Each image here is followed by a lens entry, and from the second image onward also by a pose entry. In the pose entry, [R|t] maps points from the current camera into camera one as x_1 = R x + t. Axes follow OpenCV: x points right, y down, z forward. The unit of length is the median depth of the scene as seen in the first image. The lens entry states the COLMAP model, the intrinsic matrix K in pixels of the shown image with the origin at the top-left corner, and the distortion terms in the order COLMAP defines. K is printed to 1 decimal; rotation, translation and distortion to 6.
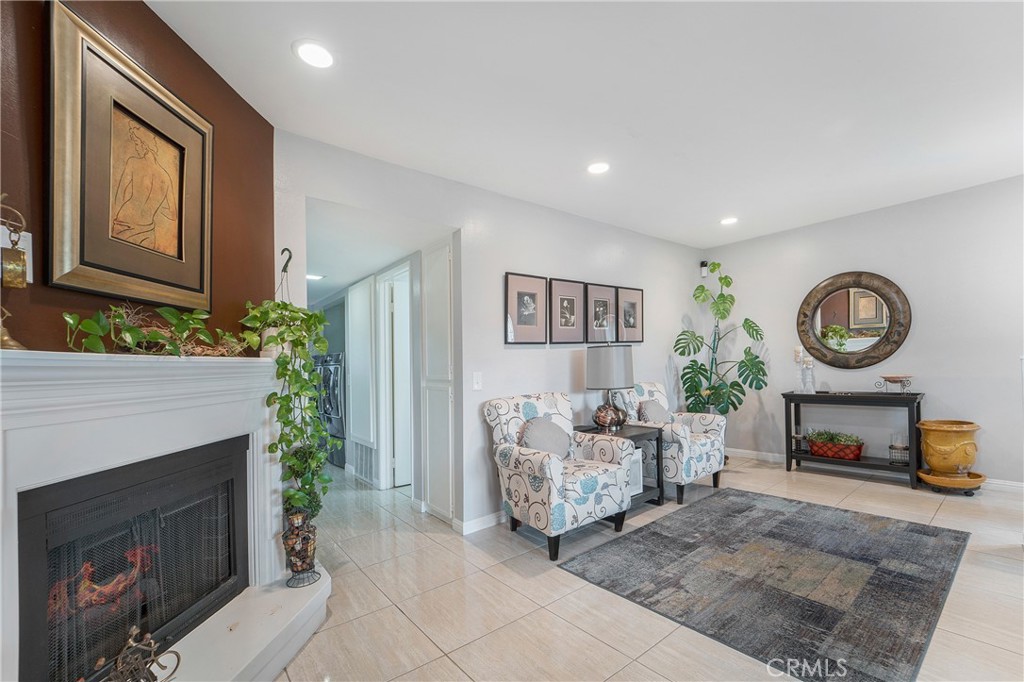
lens RADIAL K [[425.8, 0, 516.6], [0, 425.8, 362.2], [0, 0, 1]] dist [-0.000616, -0.000026]
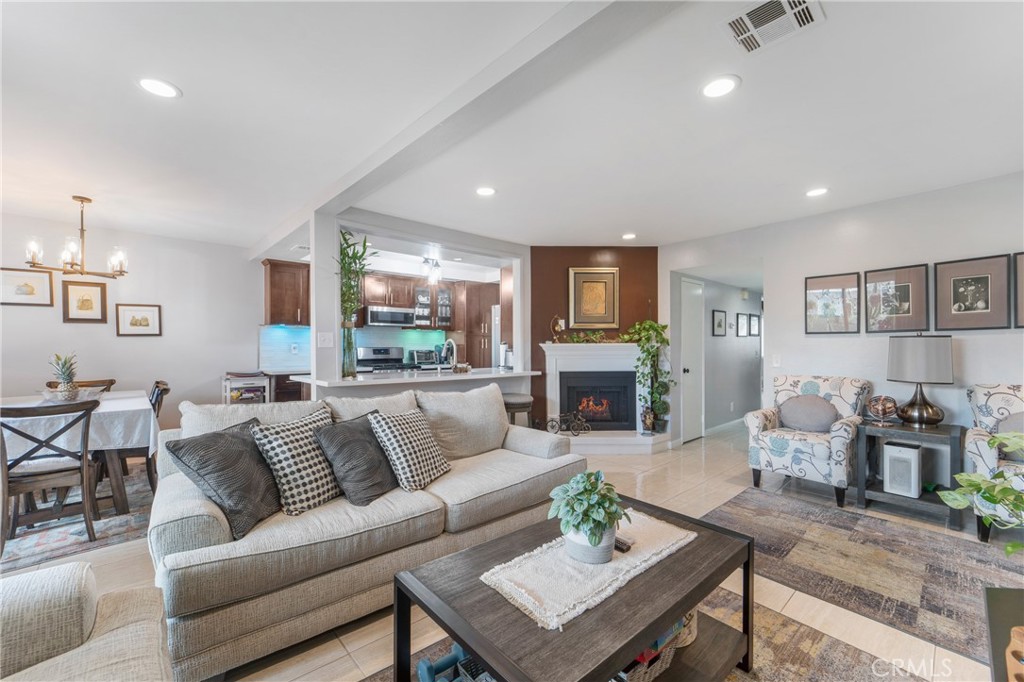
lens RADIAL K [[384.9, 0, 512.0], [0, 384.9, 341.0], [0, 0, 1]] dist [-0.000147, -0.000015]
pose [[-0.025934, 0.009023, -0.999623, 1.016290], [-0.008344, 0.999922, 0.009242, -0.024191], [0.999629, 0.008581, -0.025856, 0.149309]]
